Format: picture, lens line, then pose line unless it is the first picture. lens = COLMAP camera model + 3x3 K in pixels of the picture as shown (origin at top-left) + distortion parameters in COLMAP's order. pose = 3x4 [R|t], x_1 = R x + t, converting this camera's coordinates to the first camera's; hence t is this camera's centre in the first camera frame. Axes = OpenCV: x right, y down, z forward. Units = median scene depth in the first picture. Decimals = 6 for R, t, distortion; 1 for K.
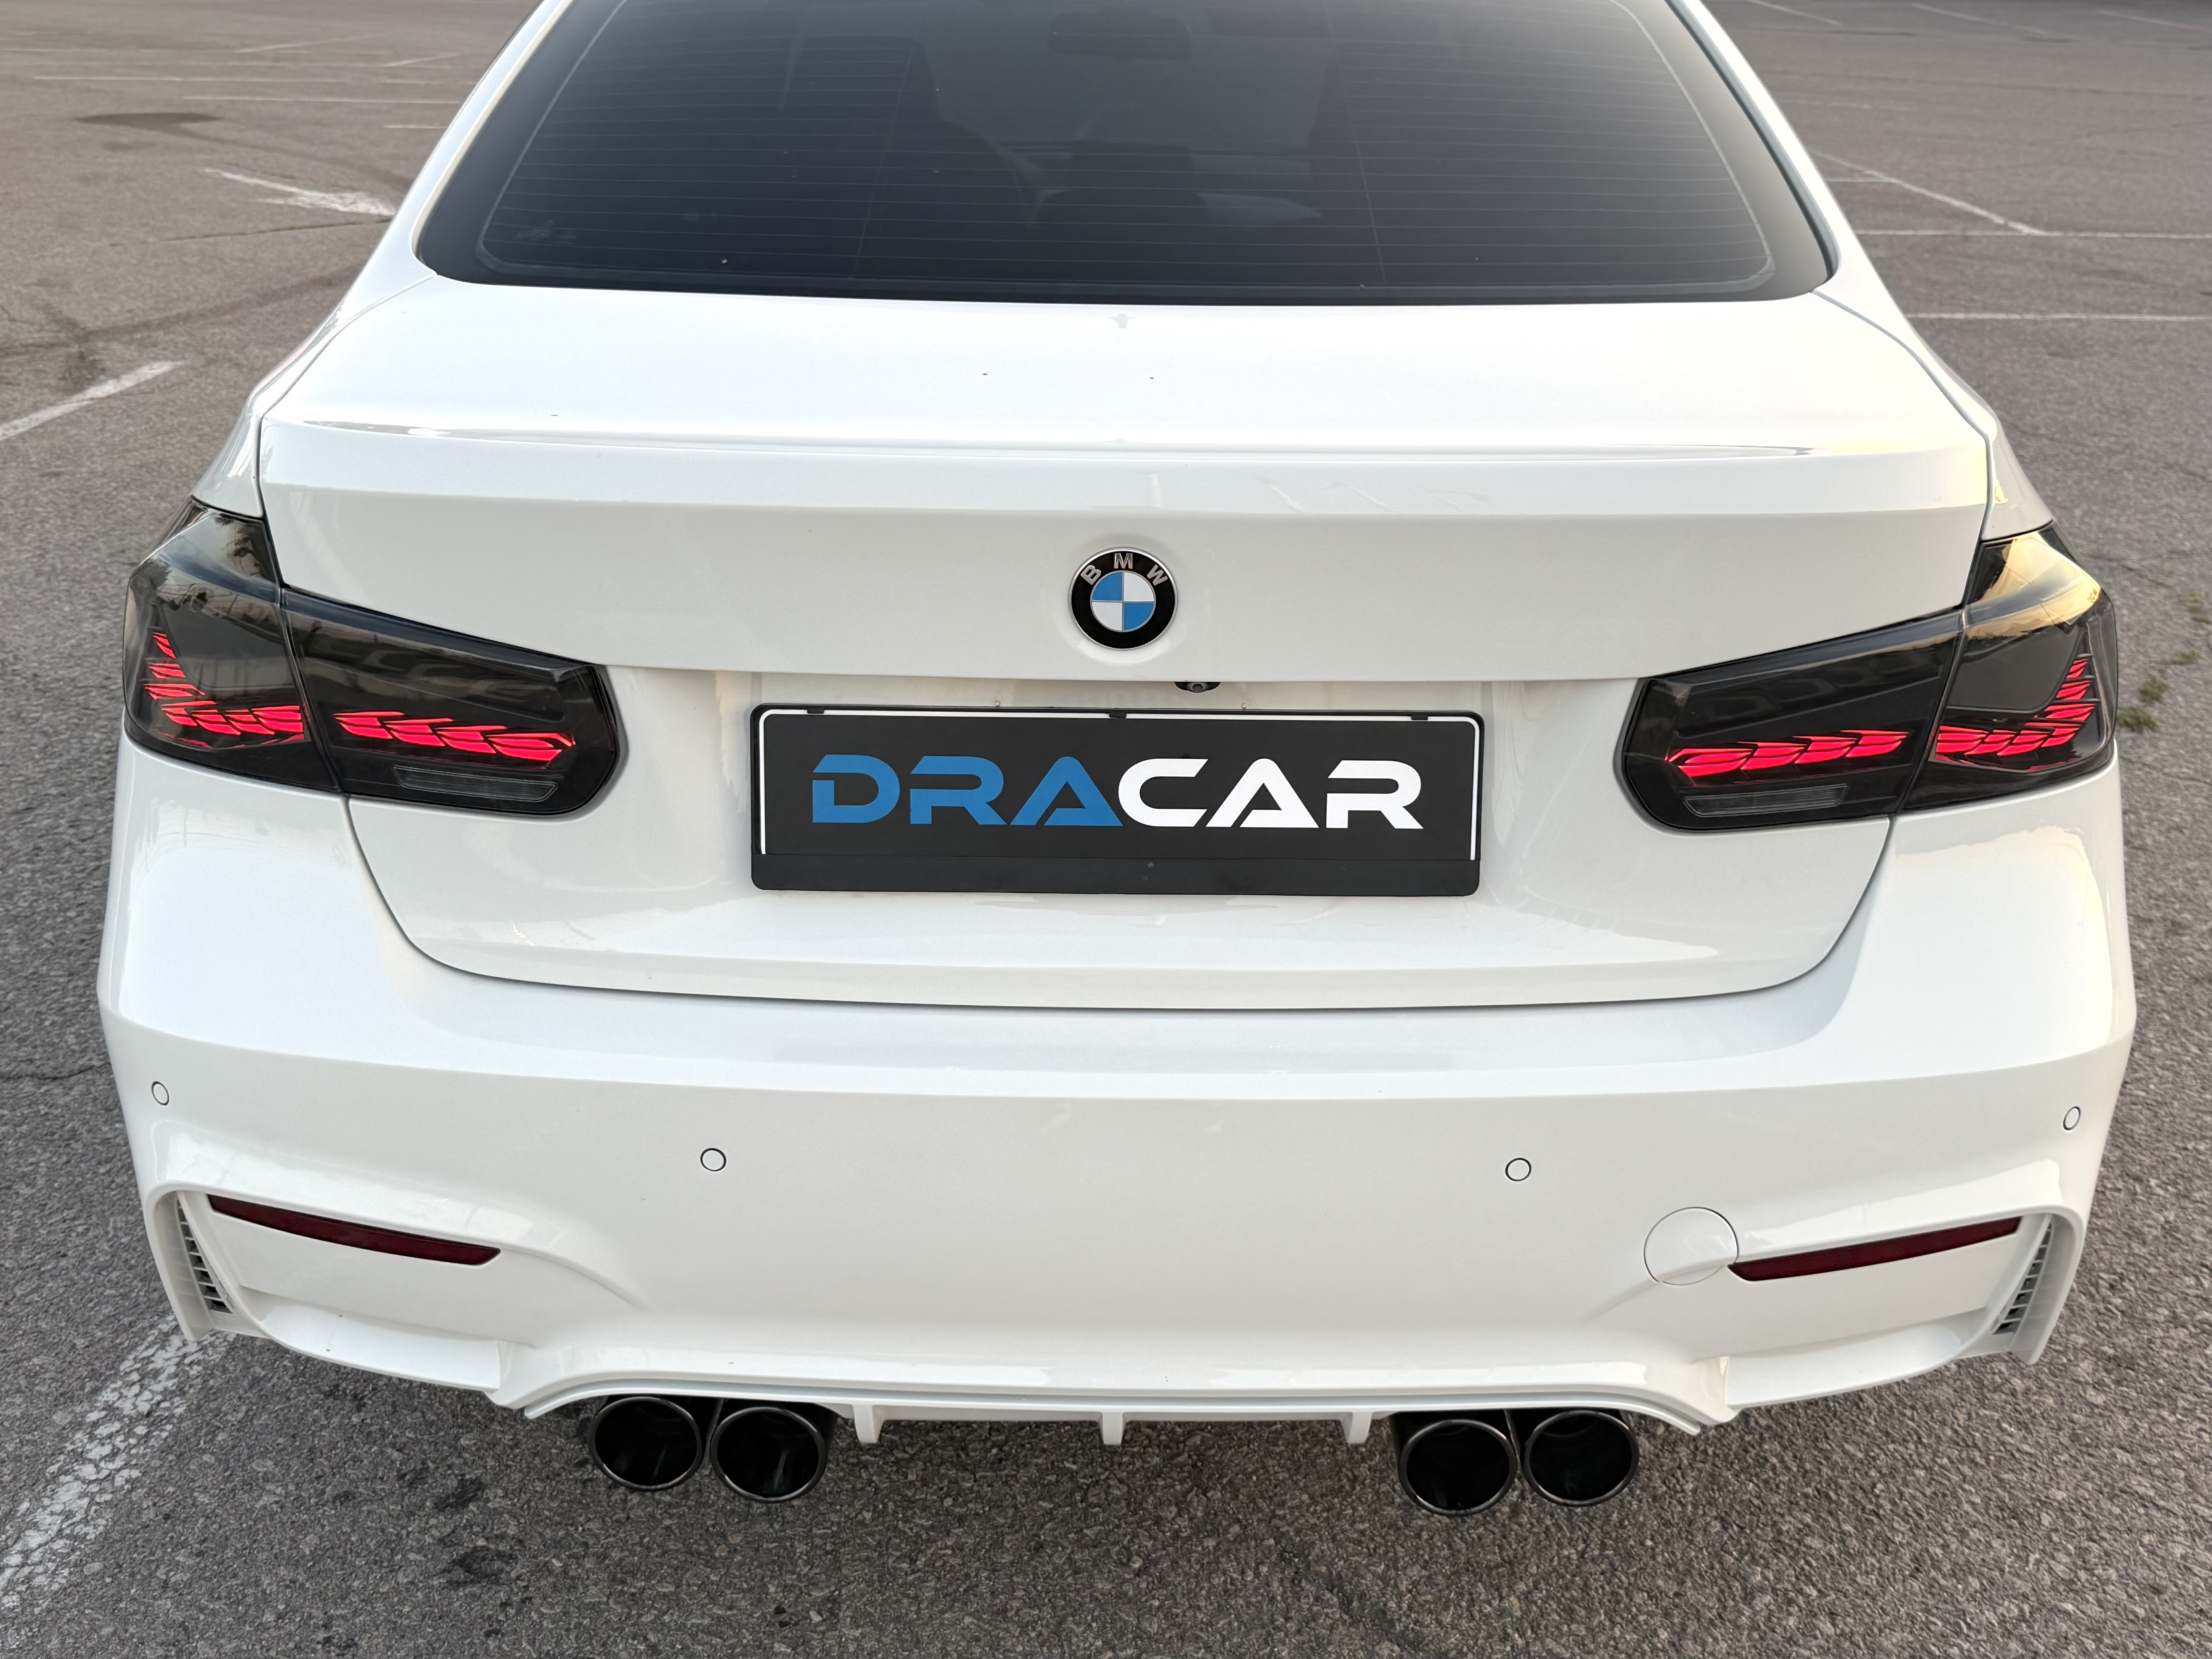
lens RADIAL K [[2219.5, 0, 1117.7], [0, 2219.5, 836.2], [0, 0, 1]] dist [0.158951, -0.352178]
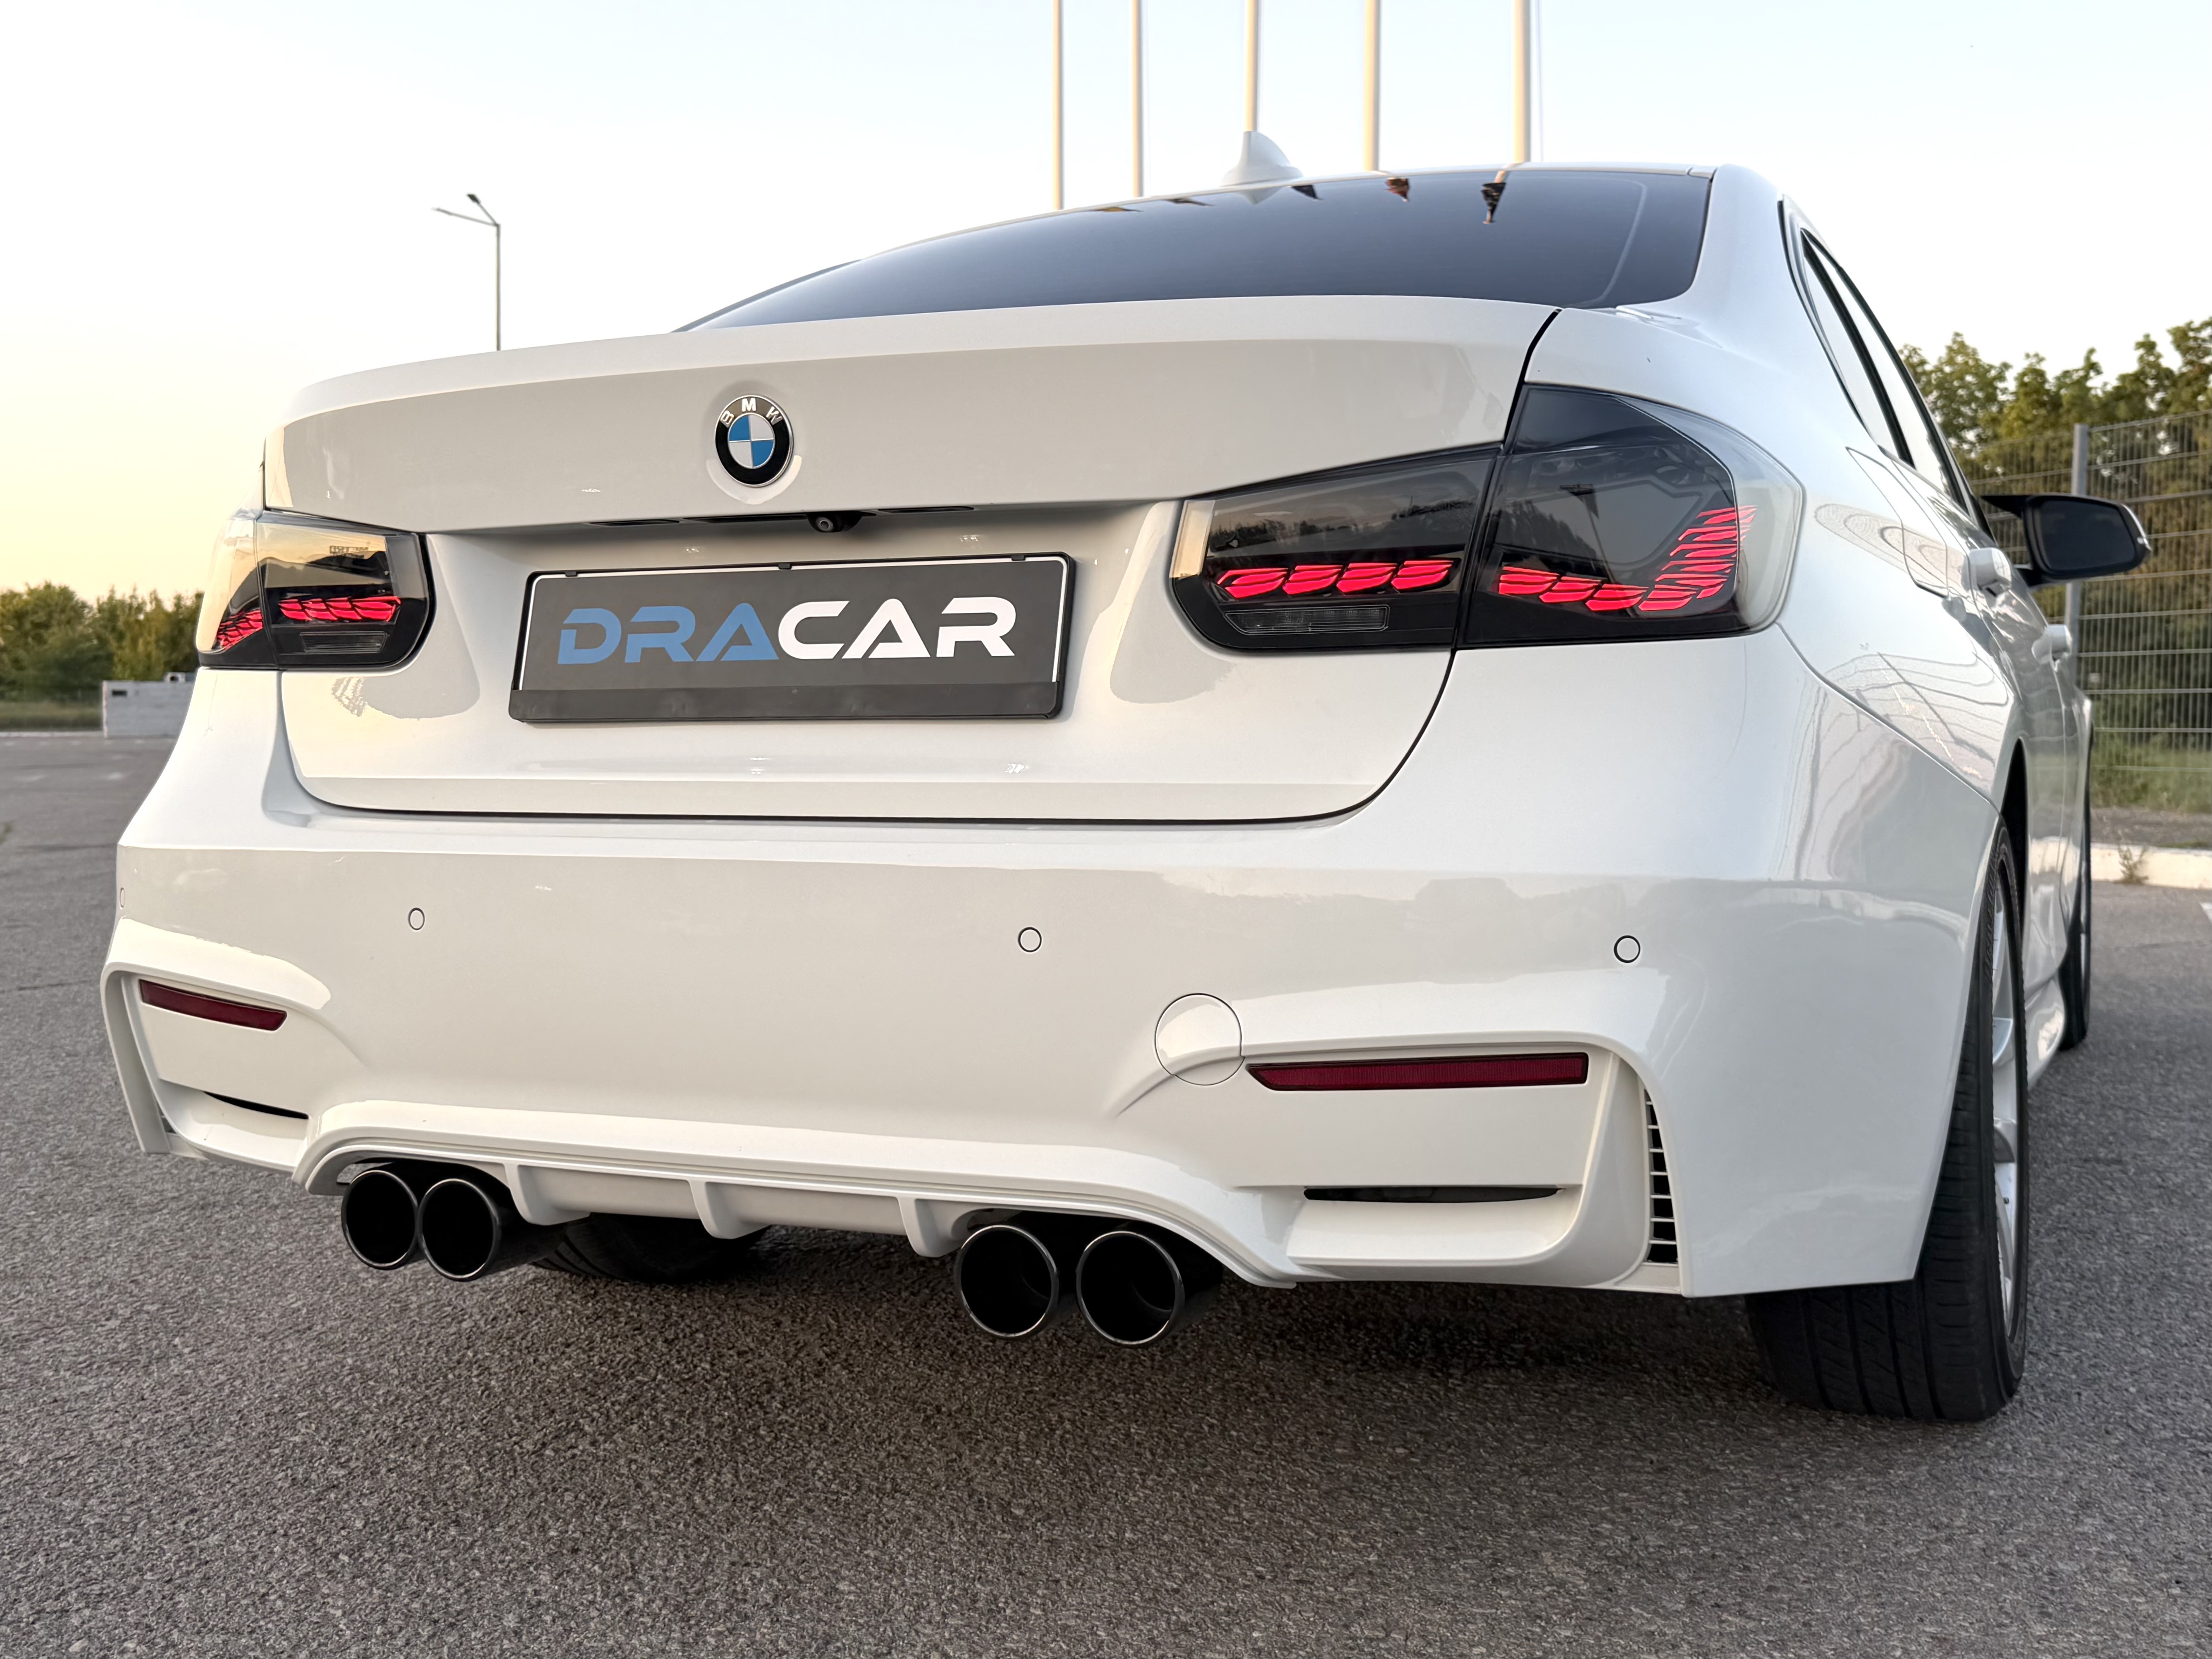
lens RADIAL K [[2346.8, 0, 1098.8], [0, 2346.8, 792.6], [0, 0, 1]] dist [0.156213, -0.309254]
pose [[0.911718, -0.006520, -0.410764, 0.654194], [-0.133706, 0.940725, -0.311703, 0.418419], [0.388448, 0.339107, 0.856805, 0.043164]]
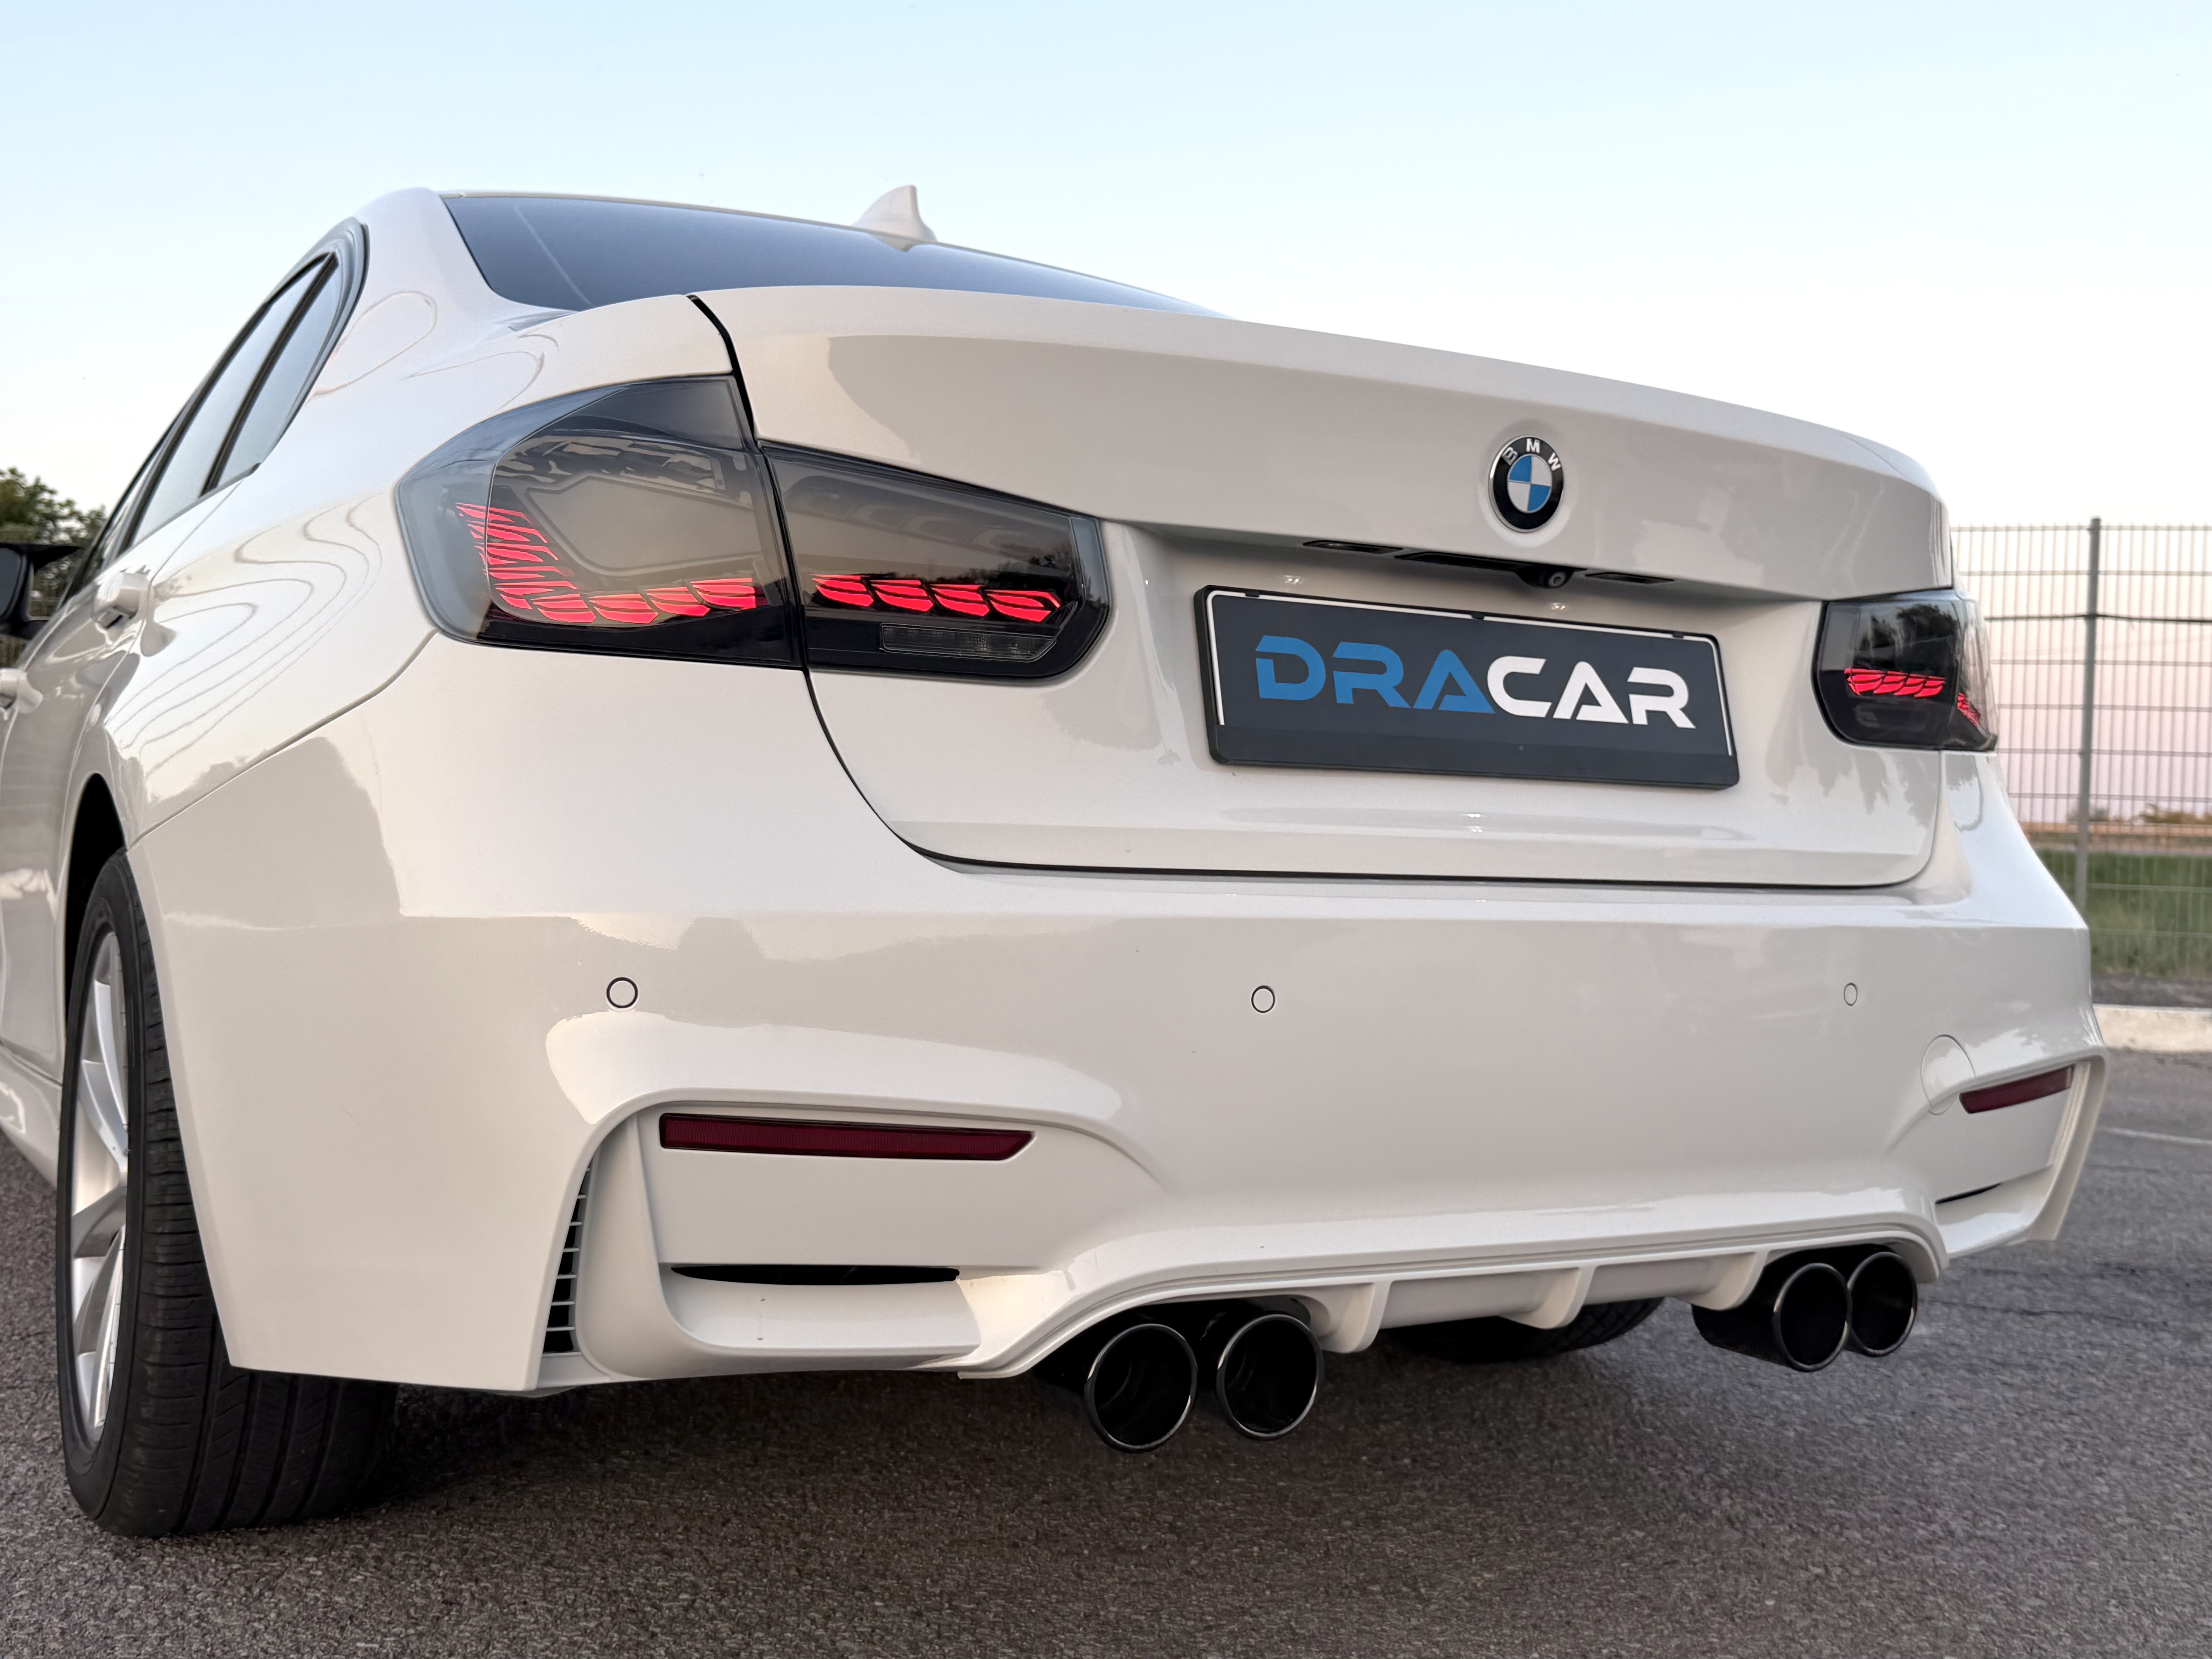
lens RADIAL K [[2219.5, 0, 1117.7], [0, 2219.5, 836.2], [0, 0, 1]] dist [0.158951, -0.352178]
pose [[0.858038, 0.015709, 0.513347, -0.719687], [0.169444, 0.934908, -0.311827, 0.362542], [-0.484830, 0.354543, 0.799524, 0.234707]]
